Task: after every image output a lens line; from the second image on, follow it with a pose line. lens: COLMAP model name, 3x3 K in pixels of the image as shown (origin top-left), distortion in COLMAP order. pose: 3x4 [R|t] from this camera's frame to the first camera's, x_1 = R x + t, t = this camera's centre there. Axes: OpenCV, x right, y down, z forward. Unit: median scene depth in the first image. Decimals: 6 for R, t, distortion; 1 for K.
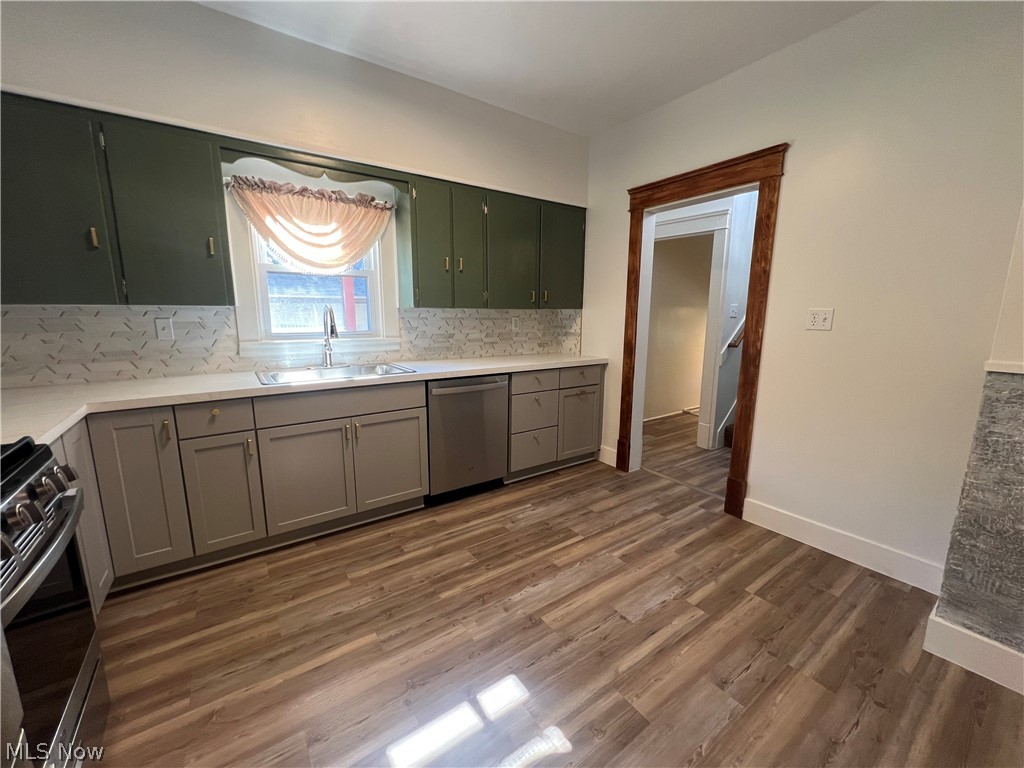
lens RADIAL K [[410.2, 0, 510.9], [0, 410.2, 387.1], [0, 0, 1]] dist [-0.001772, 0.000308]
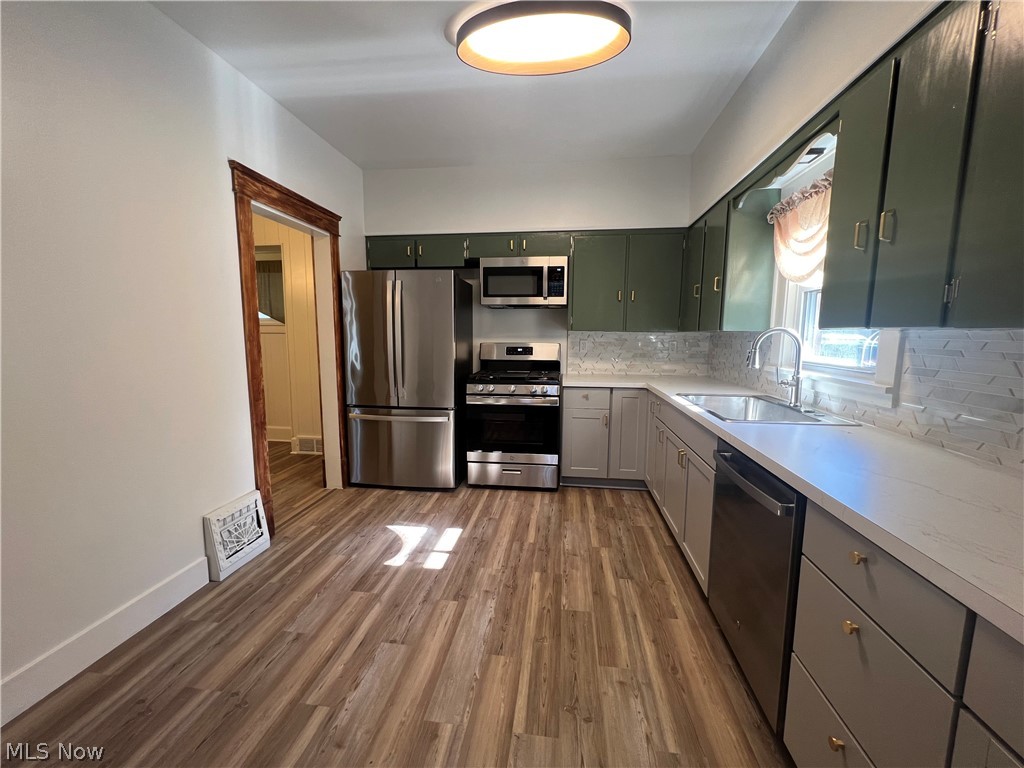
lens RADIAL K [[410.2, 0, 511.5], [0, 410.2, 379.5], [0, 0, 1]] dist [-0.001772, 0.000308]
pose [[-0.677965, 0.074652, -0.731294, 0.706567], [-0.141926, 0.962819, 0.229862, -0.288928], [0.721263, 0.259628, -0.642163, 1.569549]]
